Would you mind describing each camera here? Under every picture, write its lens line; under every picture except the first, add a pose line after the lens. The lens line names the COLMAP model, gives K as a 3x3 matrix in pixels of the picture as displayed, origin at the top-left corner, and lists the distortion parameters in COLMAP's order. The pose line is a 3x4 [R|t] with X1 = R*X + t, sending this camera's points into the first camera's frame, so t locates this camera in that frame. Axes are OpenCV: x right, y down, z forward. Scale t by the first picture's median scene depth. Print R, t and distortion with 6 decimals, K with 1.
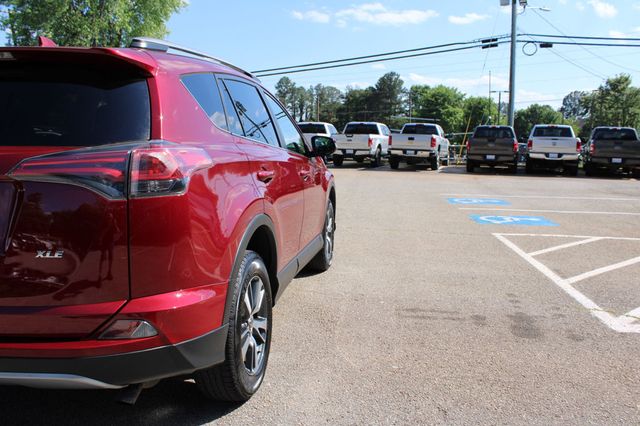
lens RADIAL K [[544.9, 0, 312.8], [0, 544.9, 217.0], [0, 0, 1]] dist [-0.153889, 0.116329]
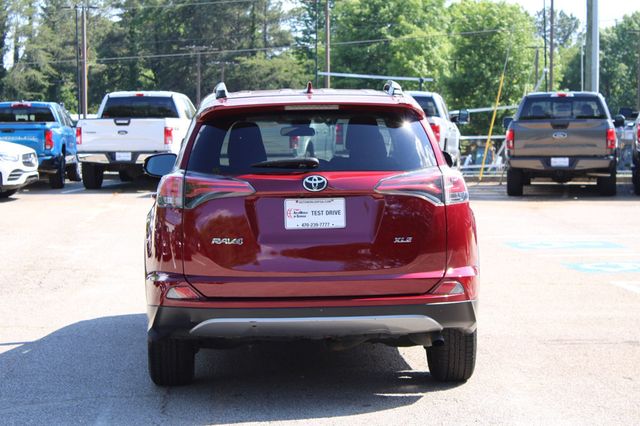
lens RADIAL K [[1588.8, 0, 321.9], [0, 1588.8, 212.8], [0, 0, 1]] dist [0.042483, 0.000000]
pose [[0.980191, -0.029831, 0.195795, -0.133569], [0.045769, 0.995950, -0.077387, 0.027660], [-0.192694, 0.084815, 0.977587, -0.287298]]
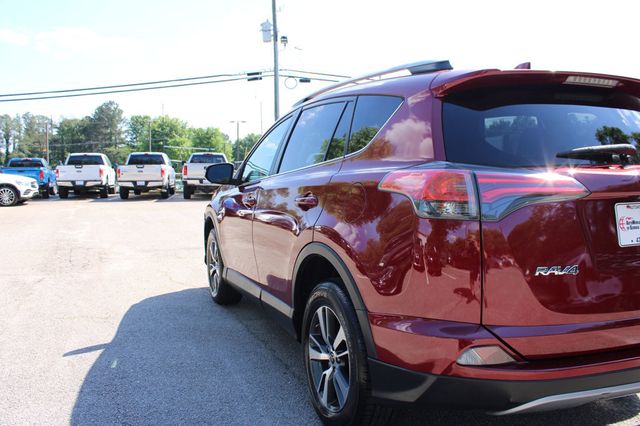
lens RADIAL K [[544.9, 0, 320.3], [0, 544.9, 223.3], [0, 0, 1]] dist [-0.153889, 0.116329]
pose [[0.857934, -0.064166, 0.509737, -0.153207], [0.086213, 0.996082, -0.019717, -0.004584], [-0.506475, 0.060862, 0.860104, 0.036342]]
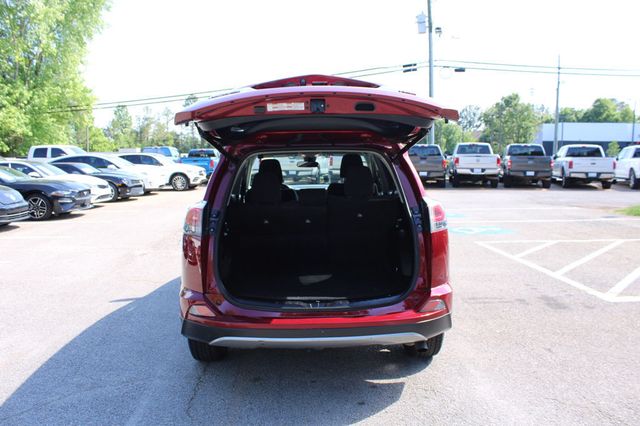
lens RADIAL K [[544.9, 0, 318.6], [0, 544.9, 227.0], [0, 0, 1]] dist [-0.153889, 0.116329]
pose [[0.981943, -0.044067, 0.183976, -0.086971], [0.045771, 0.998939, -0.005024, -0.005042], [-0.183559, 0.013354, 0.982918, -0.058671]]
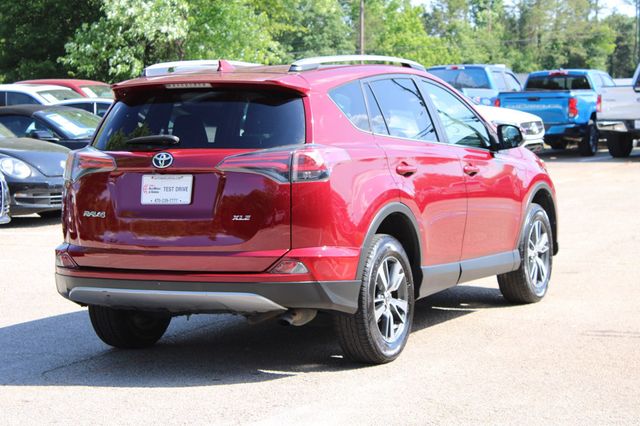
lens RADIAL K [[1588.8, 0, 320.6], [0, 1588.8, 213.5], [0, 0, 1]] dist [0.042483, 0.000000]
pose [[0.961815, -0.005936, -0.273638, 0.082228], [-0.011744, 0.997949, -0.062927, 0.028369], [0.273450, 0.063738, 0.959772, -0.279655]]
